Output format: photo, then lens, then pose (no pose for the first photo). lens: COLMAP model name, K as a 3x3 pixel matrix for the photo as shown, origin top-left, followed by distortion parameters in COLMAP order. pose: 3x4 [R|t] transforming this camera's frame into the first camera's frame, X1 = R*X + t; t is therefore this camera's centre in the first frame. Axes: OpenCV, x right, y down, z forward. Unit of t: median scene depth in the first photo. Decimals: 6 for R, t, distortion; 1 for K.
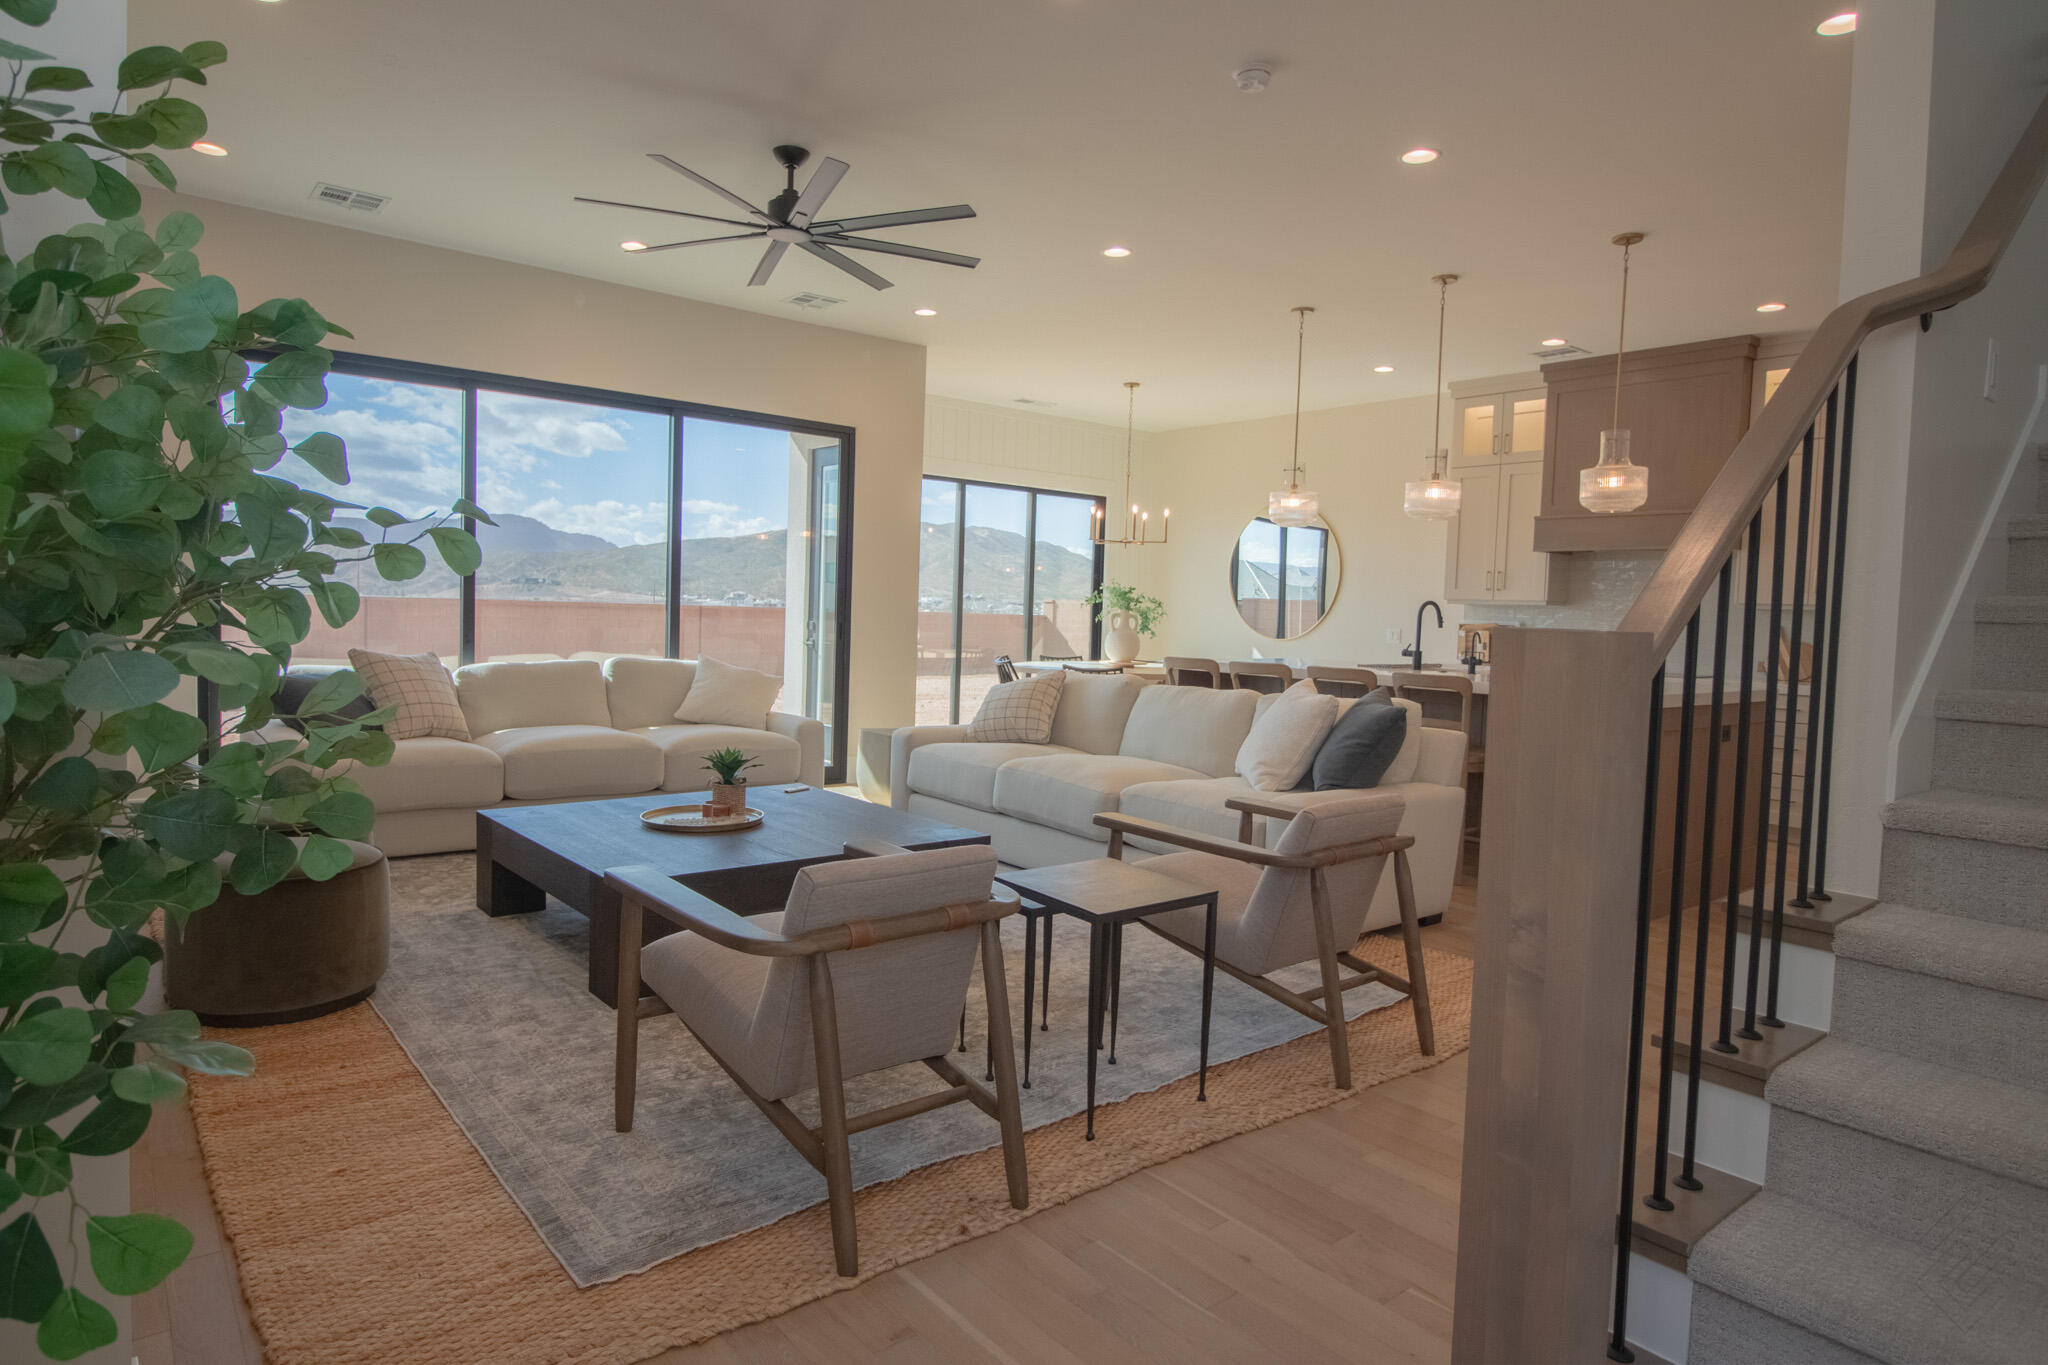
lens RADIAL K [[1152.5, 0, 986.1], [0, 1152.5, 675.4], [0, 0, 1]] dist [-0.000350, -0.000512]
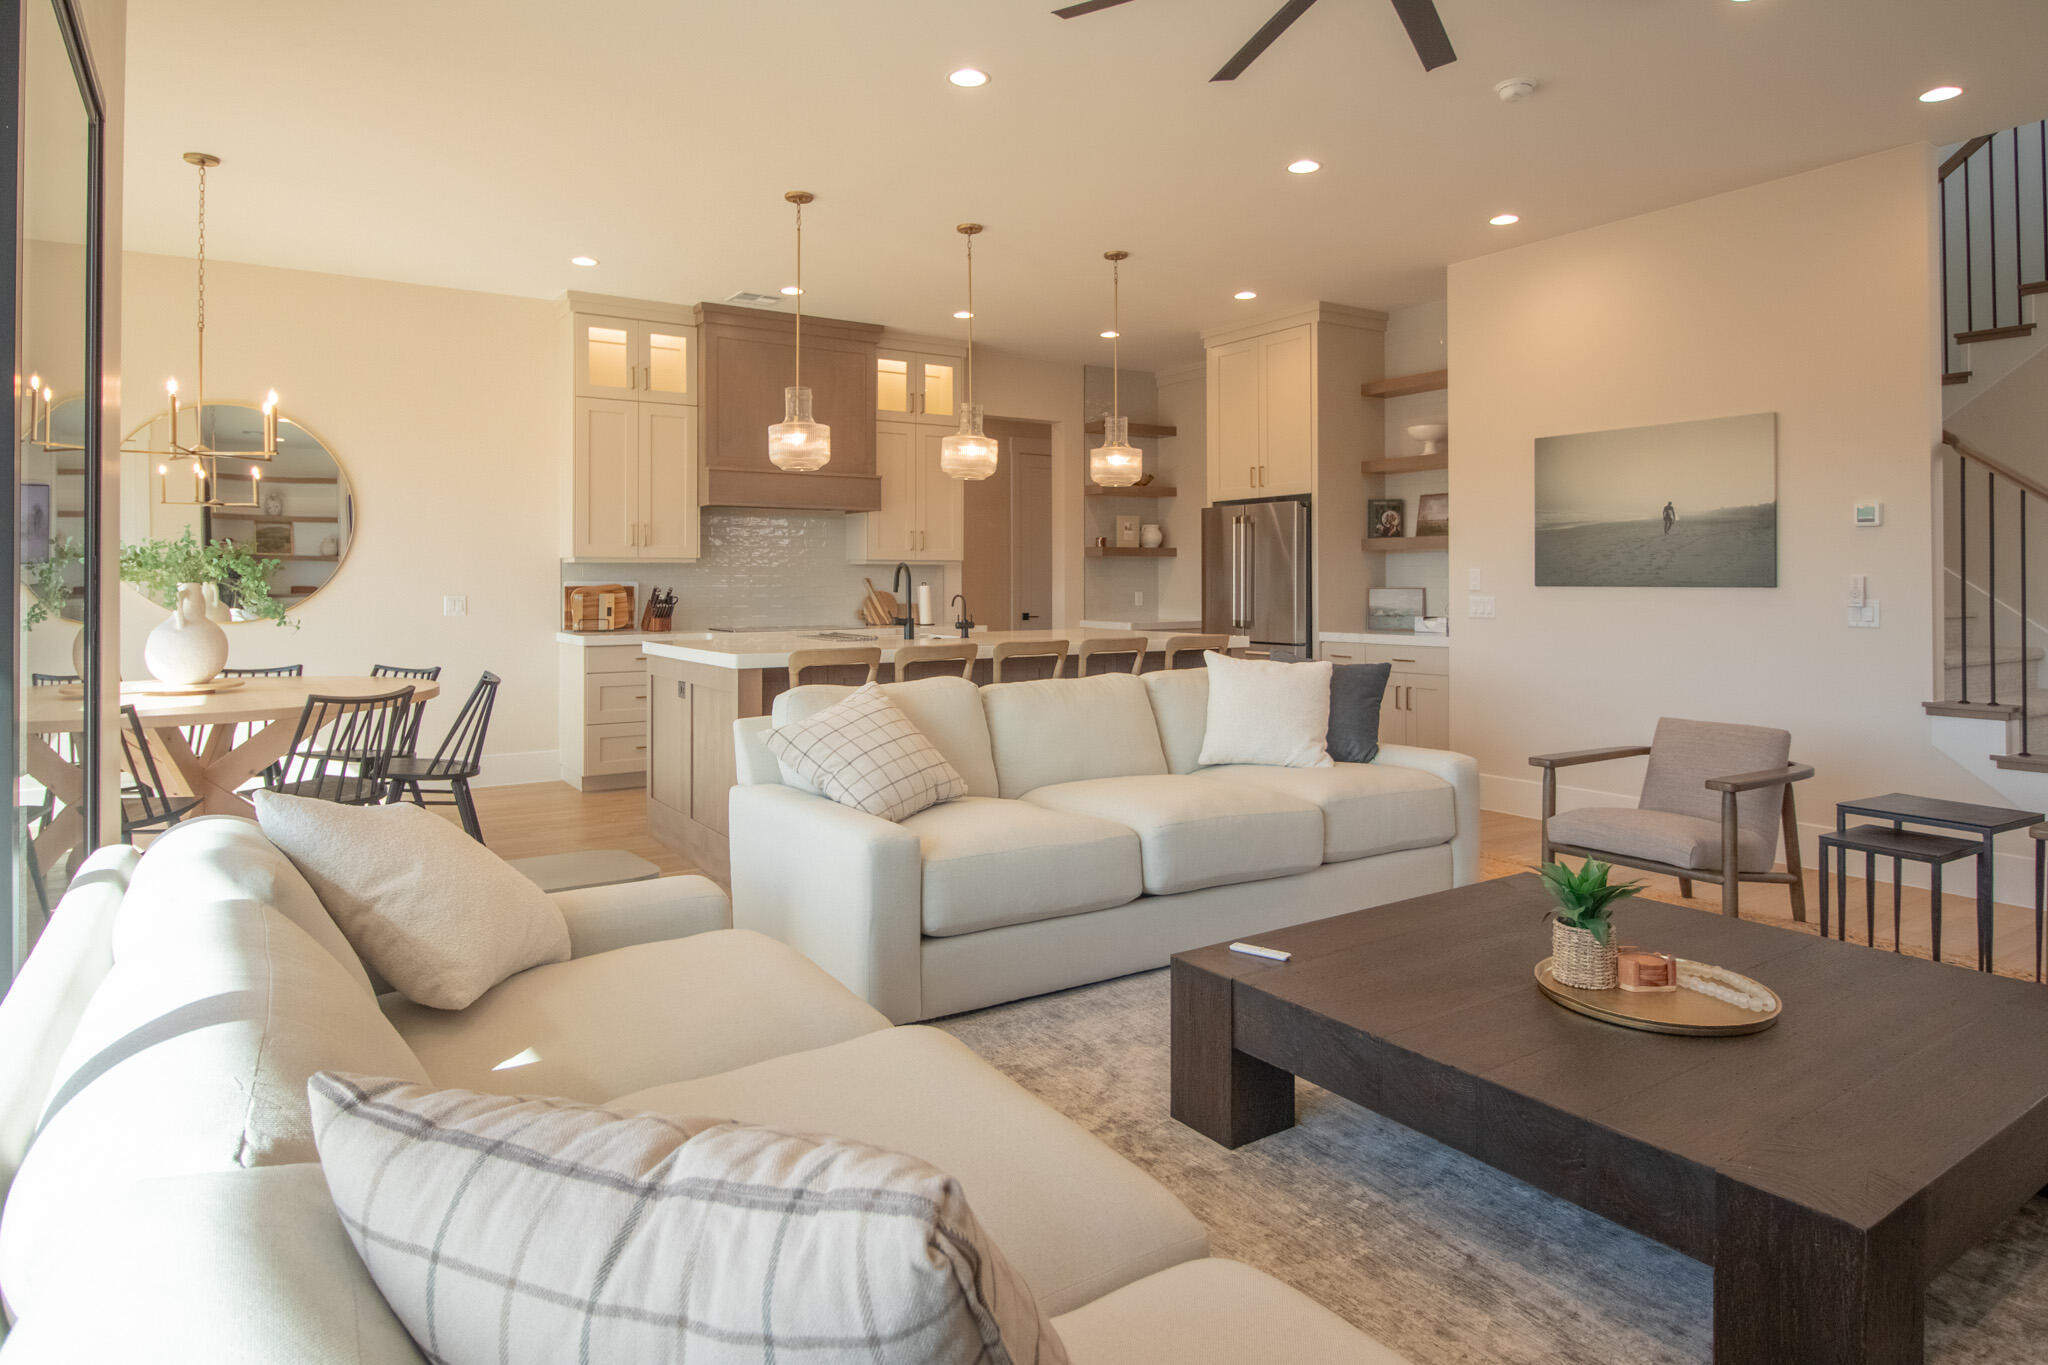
lens RADIAL K [[1203.2, 0, 1005.2], [0, 1203.2, 580.4], [0, 0, 1]] dist [0.031360, -0.000233]
pose [[0.117978, -0.029807, 0.992569, -0.583401], [0.063293, 0.997743, 0.022439, -0.070755], [-0.990997, 0.060175, 0.119599, 0.853945]]
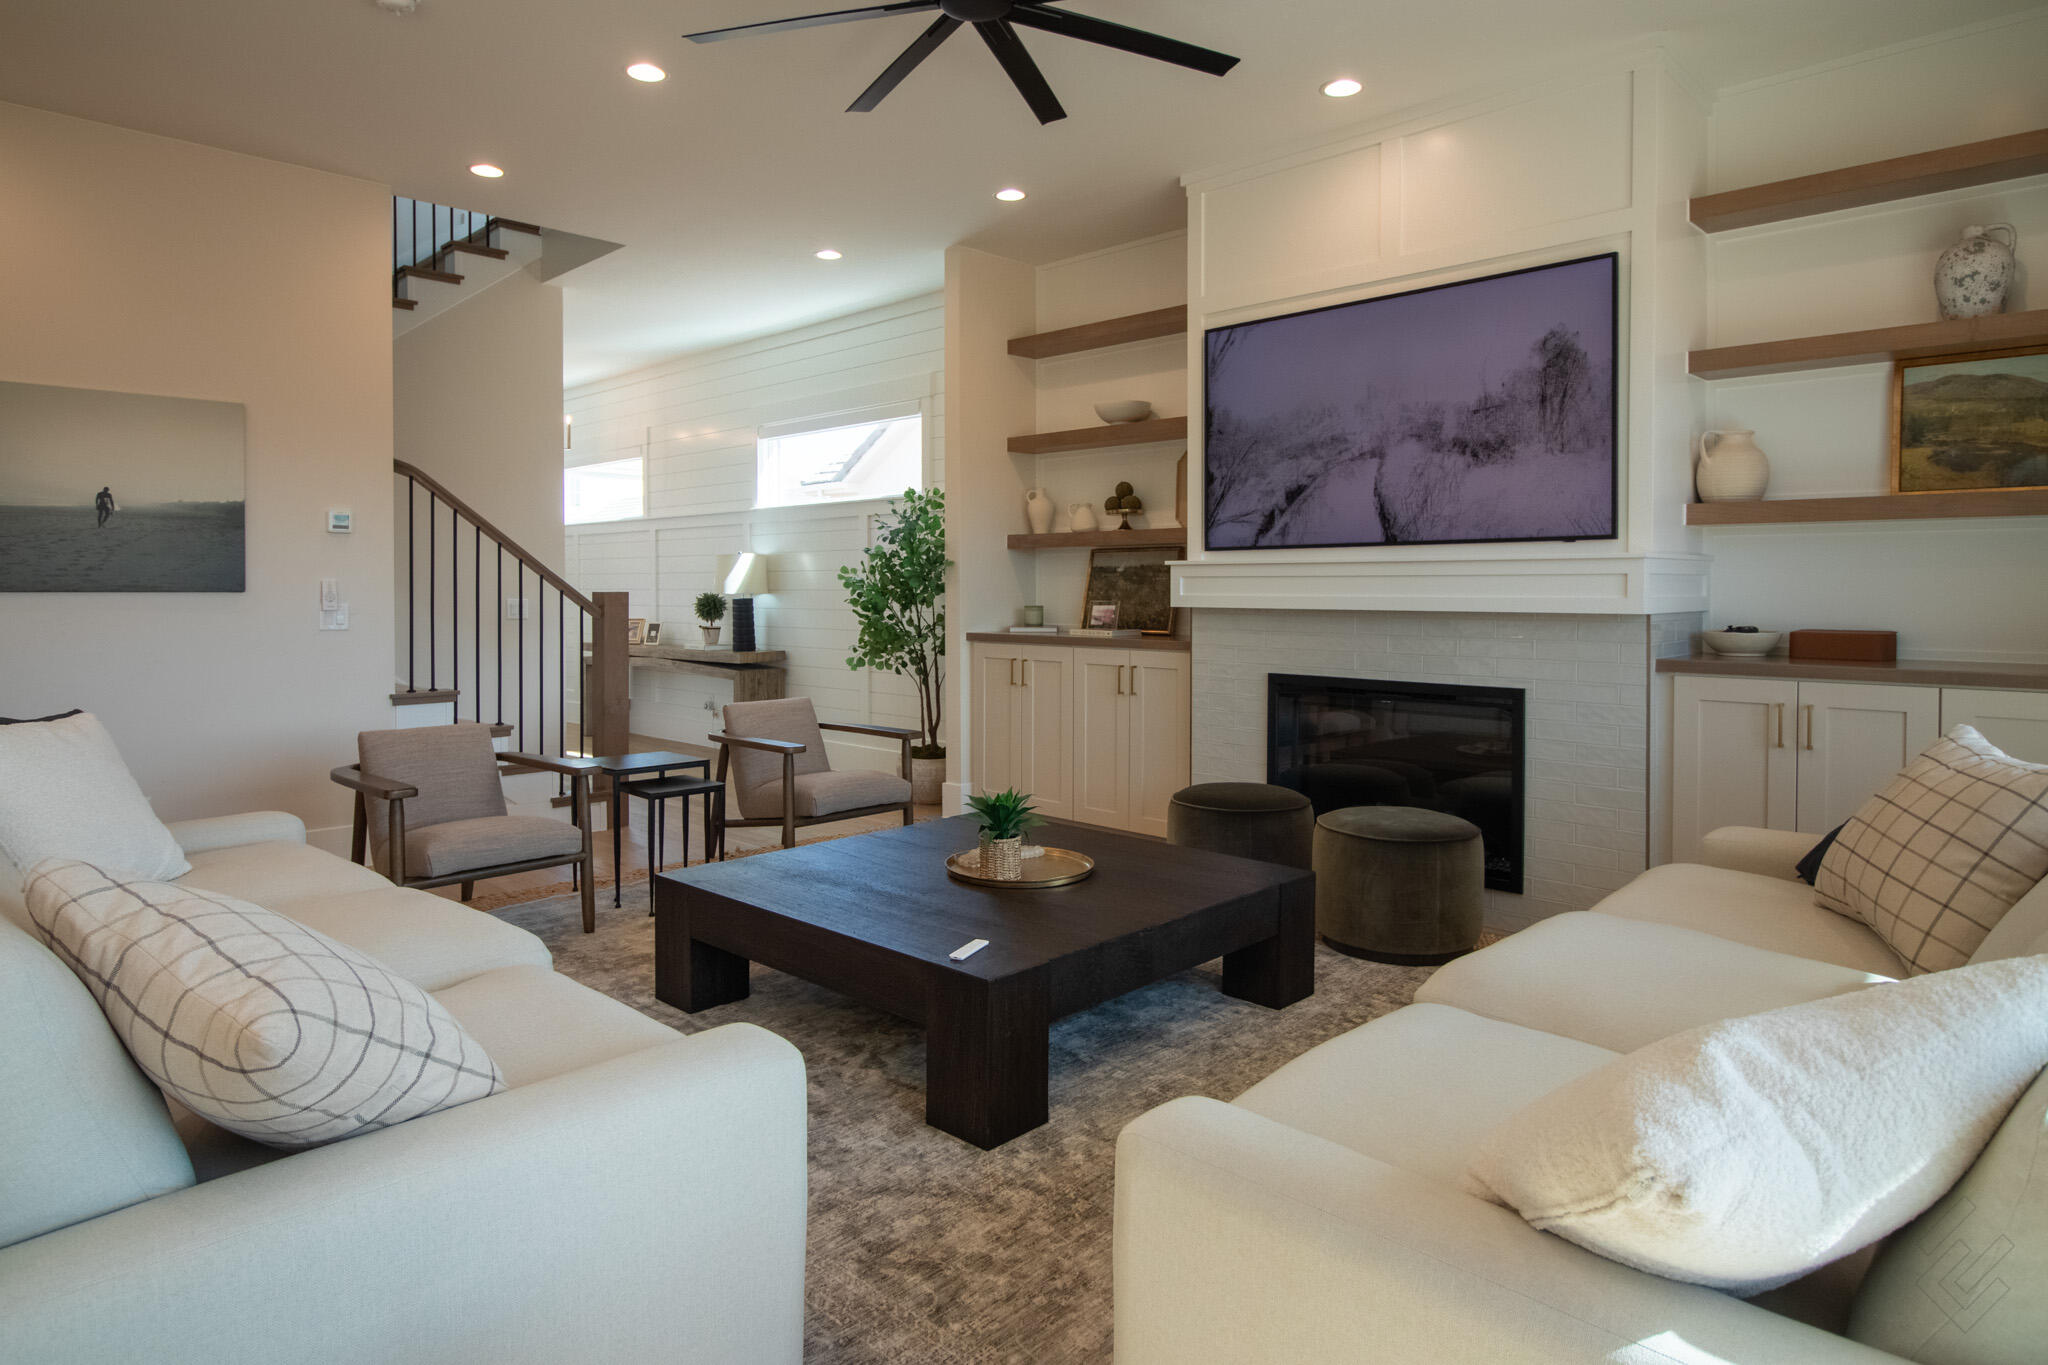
lens RADIAL K [[1178.1, 0, 1078.0], [0, 1178.1, 589.7], [0, 0, 1]] dist [-0.007720, -0.002344]
pose [[-0.991324, -0.033128, -0.127195, -0.102560], [-0.040558, 0.997591, 0.056279, -0.079722], [0.125025, 0.060950, -0.990280, 1.264742]]
